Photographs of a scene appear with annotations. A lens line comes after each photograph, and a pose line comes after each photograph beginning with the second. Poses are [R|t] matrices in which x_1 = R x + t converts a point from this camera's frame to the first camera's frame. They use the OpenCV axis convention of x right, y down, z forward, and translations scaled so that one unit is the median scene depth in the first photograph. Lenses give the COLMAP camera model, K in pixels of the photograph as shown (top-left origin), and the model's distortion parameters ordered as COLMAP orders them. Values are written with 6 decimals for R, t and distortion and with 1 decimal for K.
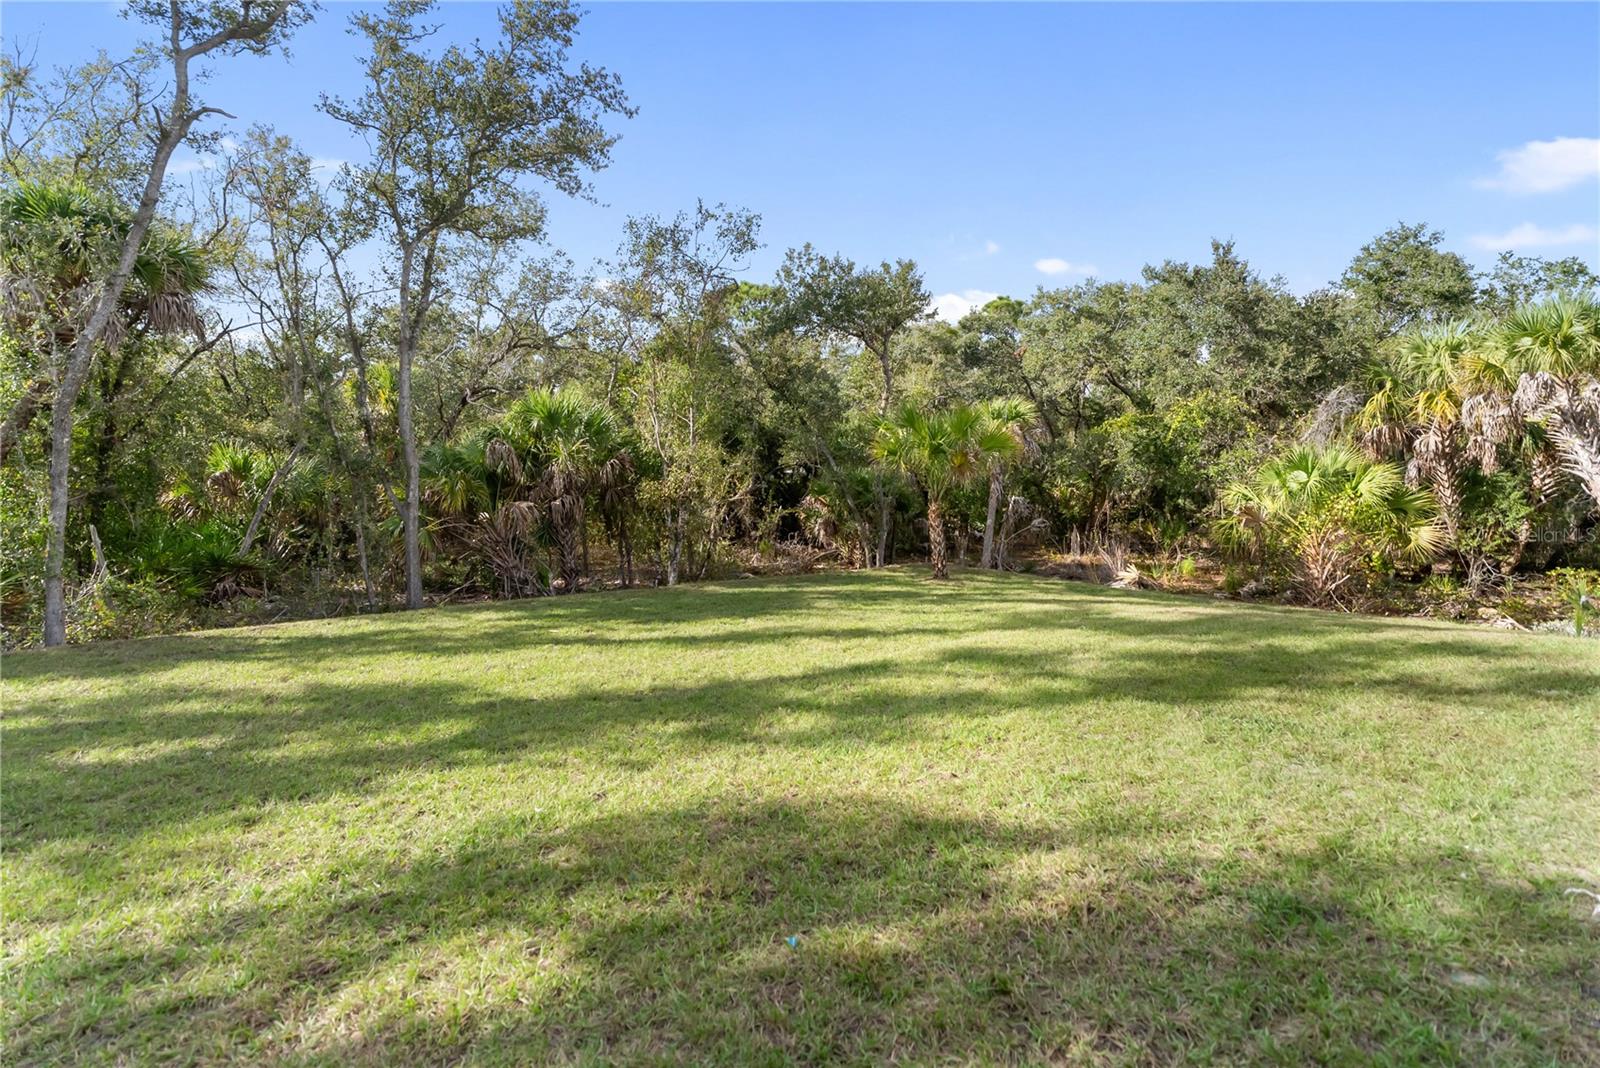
lens RADIAL K [[741.3, 0, 800.0], [0, 741.3, 534.0], [0, 0, 1]] dist [-0.004946, -0.000328]
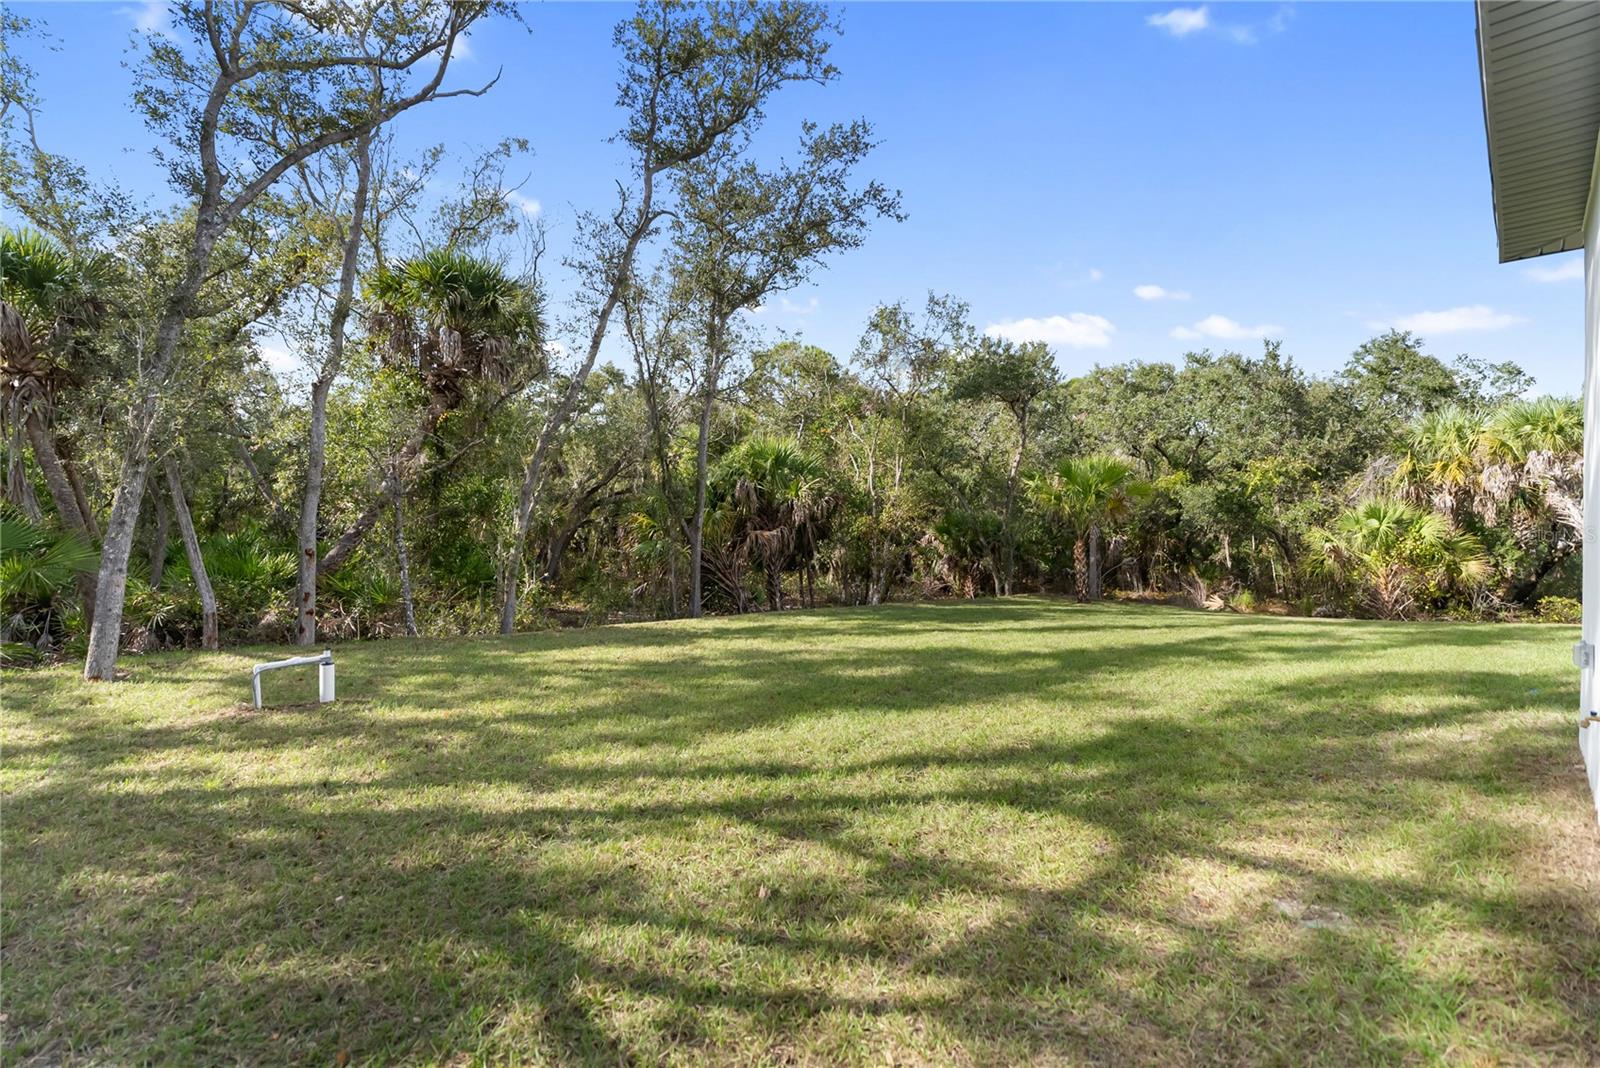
lens RADIAL K [[741.3, 0, 800.0], [0, 741.3, 534.0], [0, 0, 1]] dist [-0.004946, -0.000328]
pose [[0.993628, 0.020757, 0.110780, -0.433464], [-0.013118, 0.997514, -0.069240, 0.041036], [-0.111942, 0.067345, 0.991430, -0.164023]]
